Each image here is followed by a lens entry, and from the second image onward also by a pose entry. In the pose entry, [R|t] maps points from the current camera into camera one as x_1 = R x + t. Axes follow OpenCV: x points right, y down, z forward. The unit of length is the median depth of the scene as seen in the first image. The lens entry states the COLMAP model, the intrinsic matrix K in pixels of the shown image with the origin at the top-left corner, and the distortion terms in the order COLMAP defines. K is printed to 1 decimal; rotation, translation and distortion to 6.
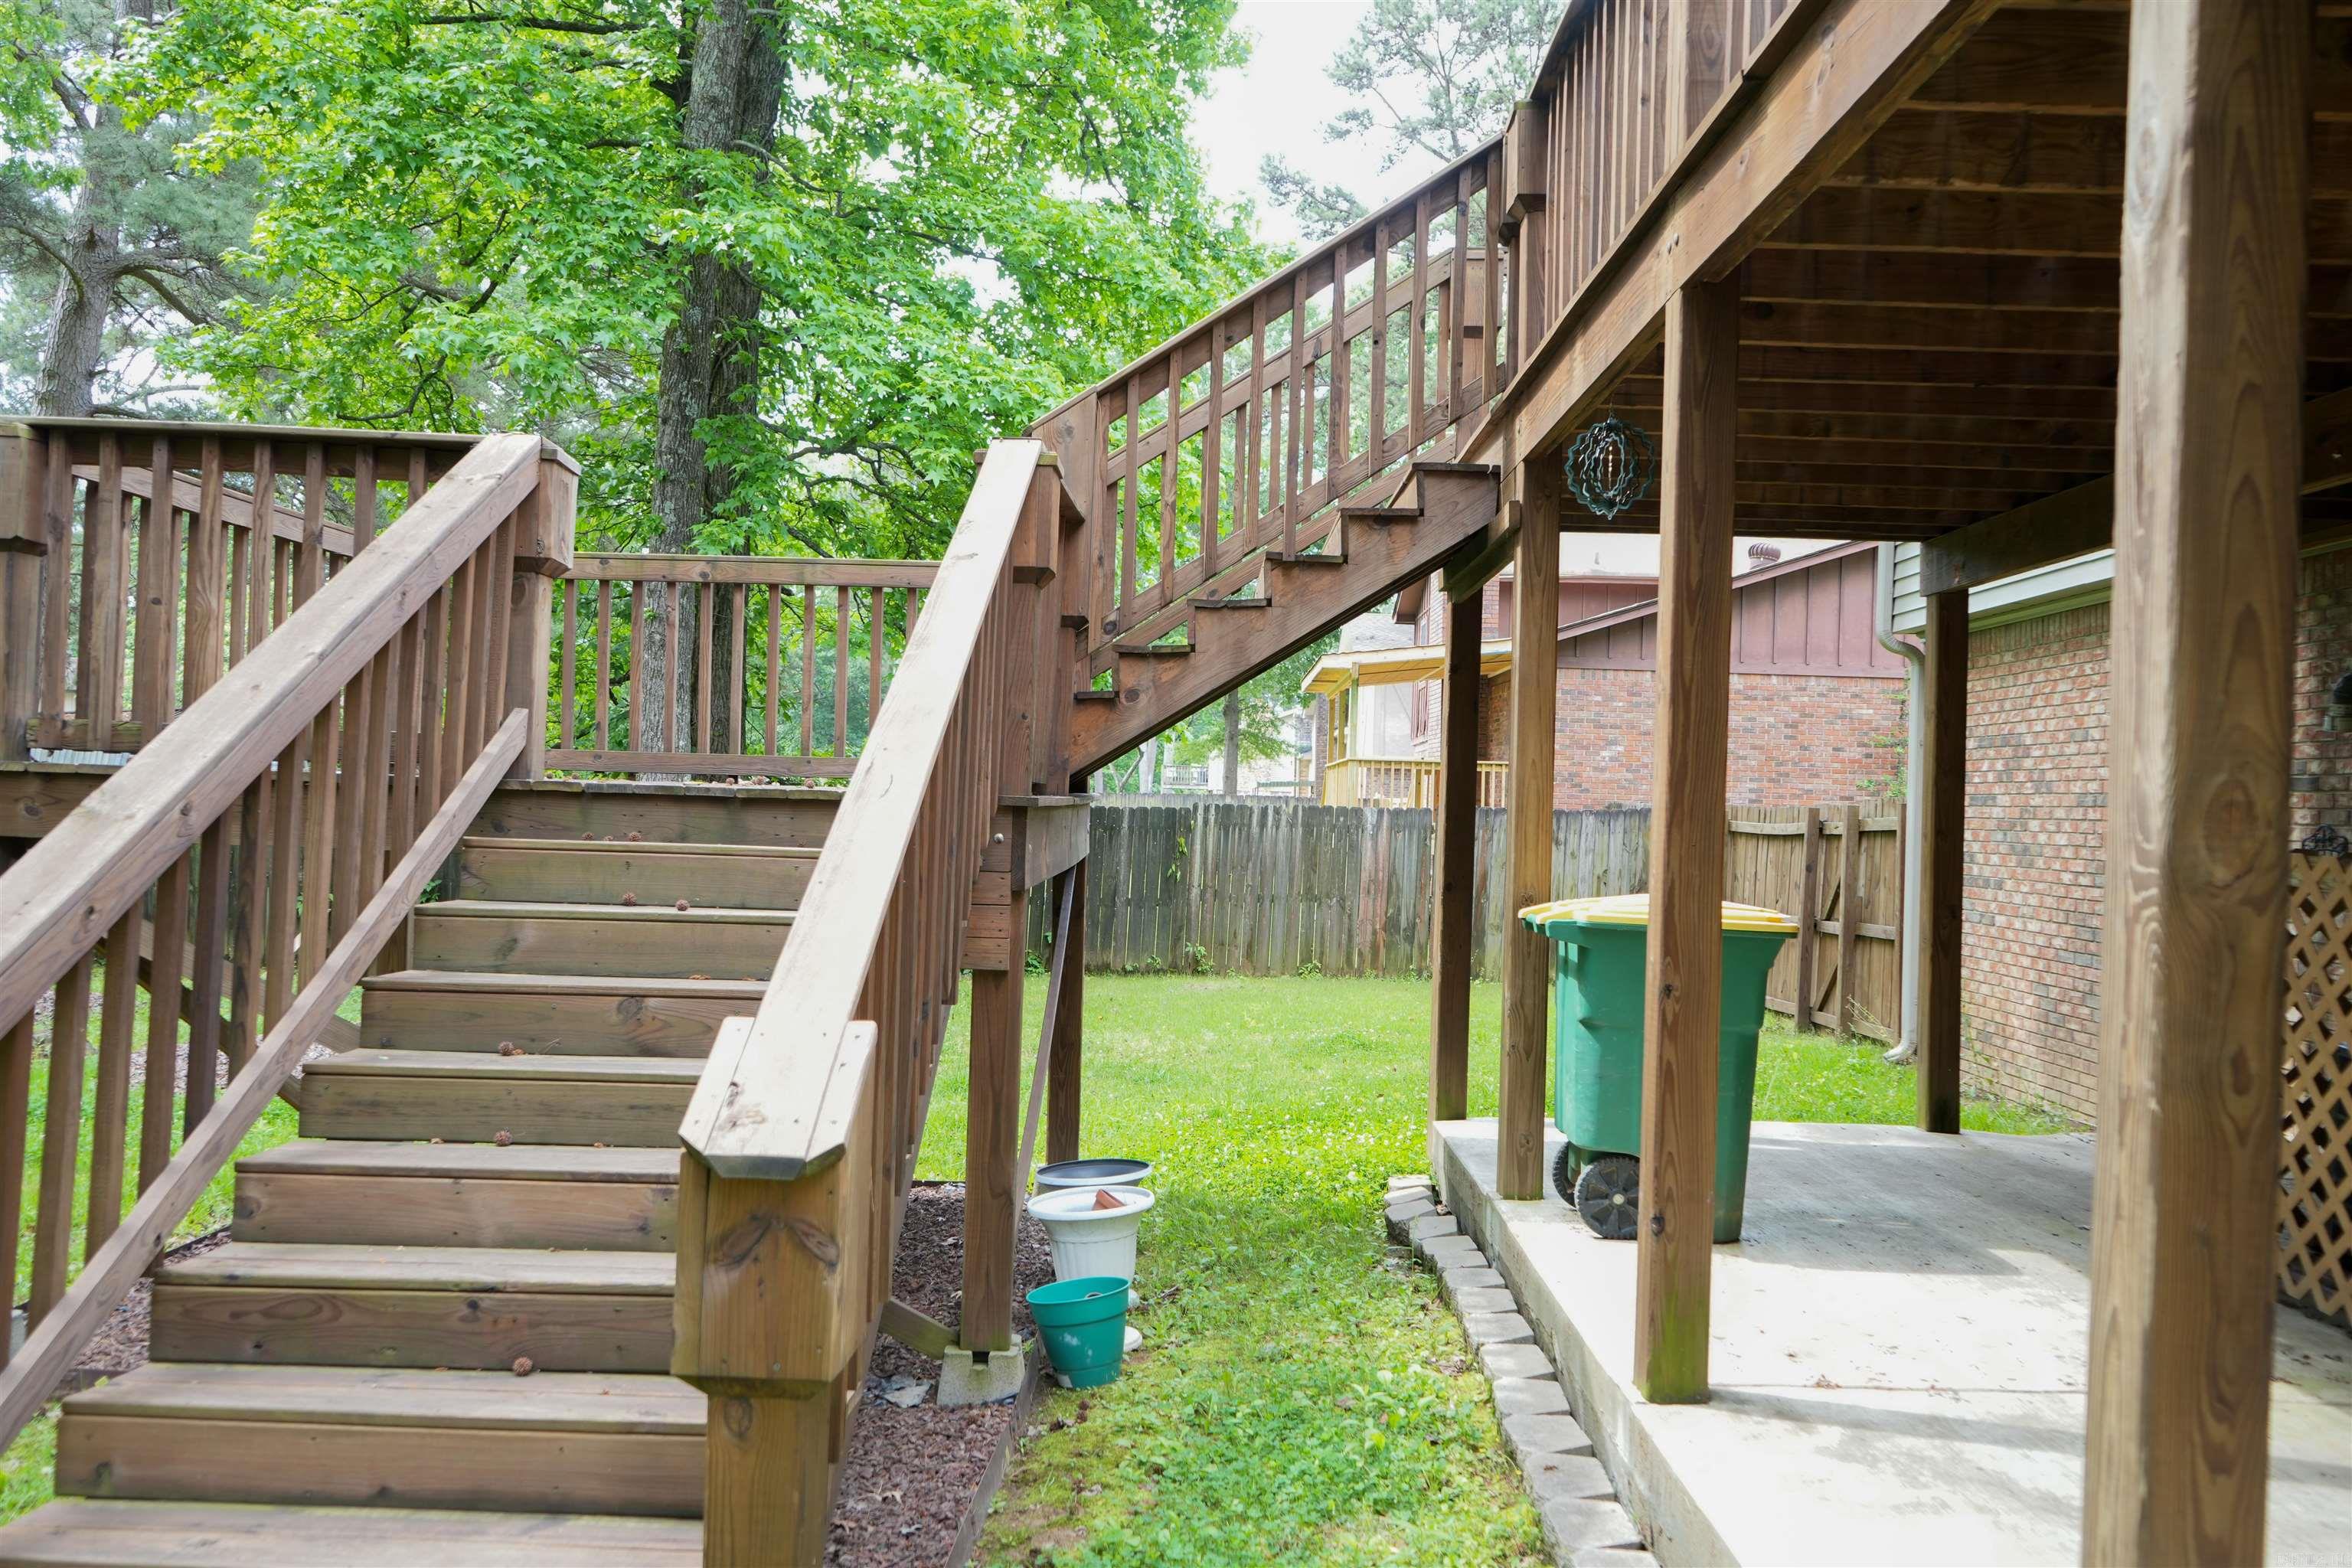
lens RADIAL K [[1882.3, 0, 1150.8], [0, 1882.3, 779.3], [0, 0, 1]] dist [-0.015031, 0.003323]
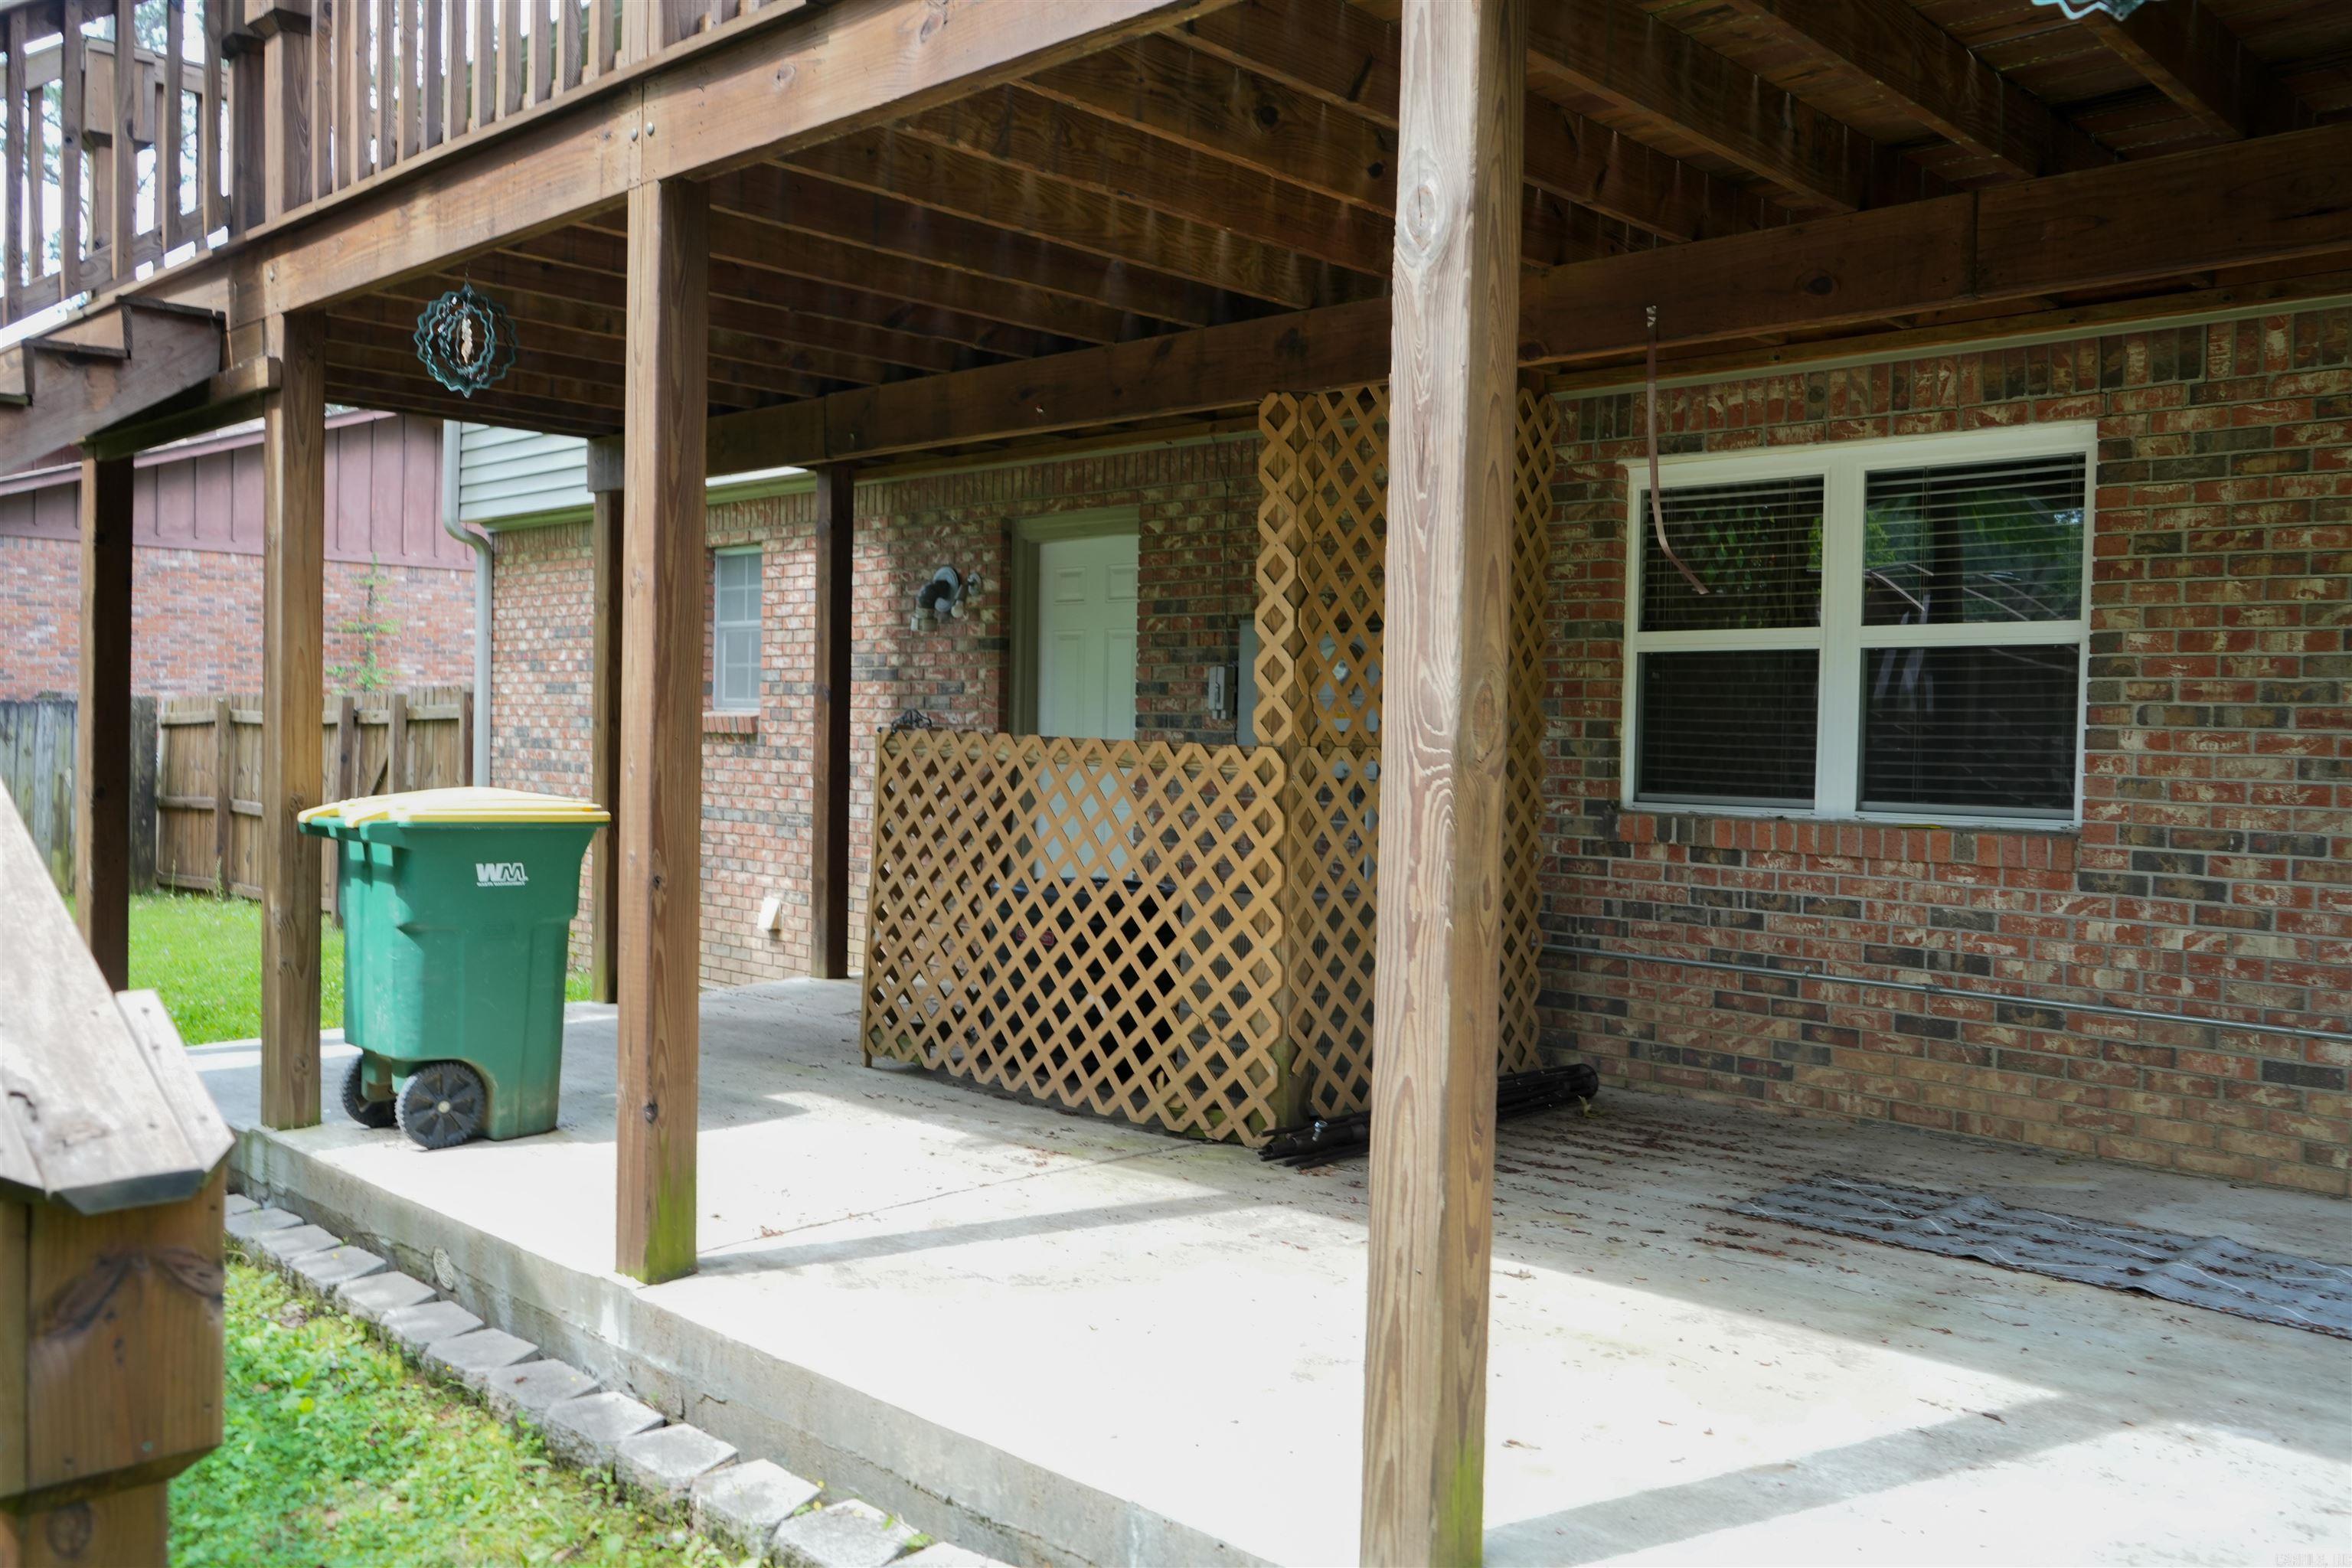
lens RADIAL K [[1888.8, 0, 1176.0], [0, 1888.8, 784.0], [0, 0, 1]] dist [-0.005846, -0.002709]
pose [[0.672869, -0.041805, 0.738579, -0.189751], [-0.005194, 0.998110, 0.061226, -0.003130], [-0.739743, -0.045033, 0.671380, 0.072350]]
